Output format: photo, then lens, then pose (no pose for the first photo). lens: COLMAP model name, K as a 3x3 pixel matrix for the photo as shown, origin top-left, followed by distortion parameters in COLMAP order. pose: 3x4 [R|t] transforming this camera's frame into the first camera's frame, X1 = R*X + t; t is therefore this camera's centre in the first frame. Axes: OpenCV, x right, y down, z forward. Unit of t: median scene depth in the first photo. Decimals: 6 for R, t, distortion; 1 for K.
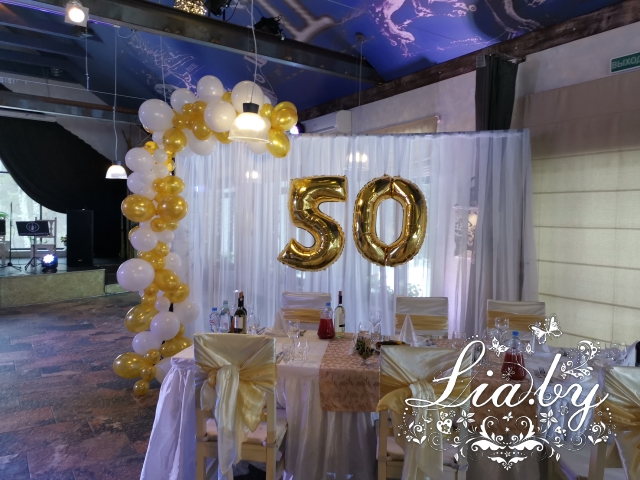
lens RADIAL K [[487.5, 0, 320.0], [0, 487.5, 240.0], [0, 0, 1]] dist [0.057539, -0.051440]
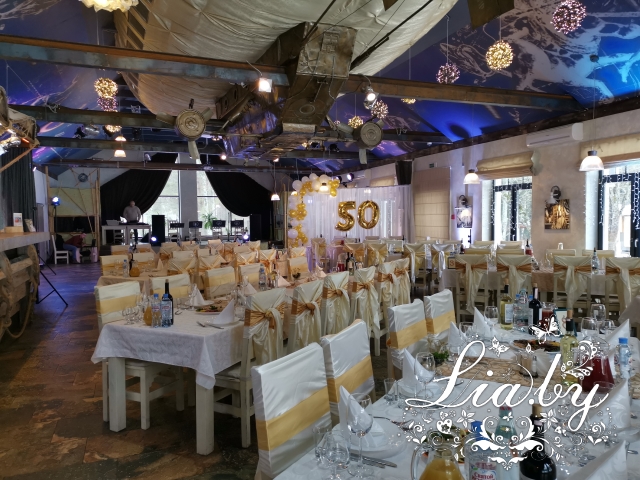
lens RADIAL K [[487.5, 0, 320.0], [0, 487.5, 240.0], [0, 0, 1]] dist [0.057539, -0.051440]
pose [[0.973693, -0.021505, -0.226846, 0.544043], [0.022866, 0.999733, 0.003372, 0.105674], [0.226713, -0.008470, 0.973925, -2.137788]]
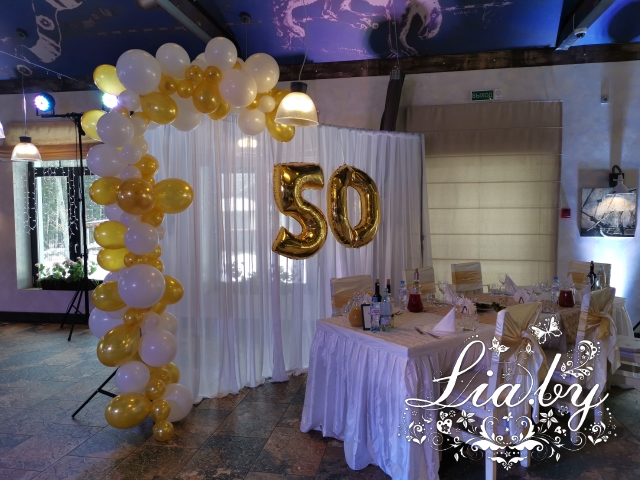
lens RADIAL K [[487.5, 0, 320.0], [0, 487.5, 240.0], [0, 0, 1]] dist [0.057539, -0.051440]
pose [[0.697045, -0.069915, 0.713611, -0.694654], [0.049226, 0.997553, 0.049651, -0.021827], [-0.715336, 0.000520, 0.698781, 0.279252]]
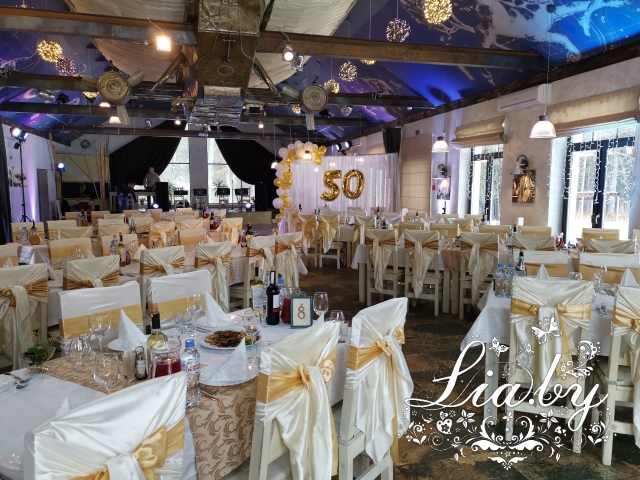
lens RADIAL K [[487.5, 0, 320.0], [0, 487.5, 240.0], [0, 0, 1]] dist [0.057539, -0.051440]
pose [[0.946869, 0.014501, -0.321291, 0.915815], [0.006925, 0.997832, 0.065443, 0.104917], [0.321543, -0.064191, 0.944717, -1.947803]]
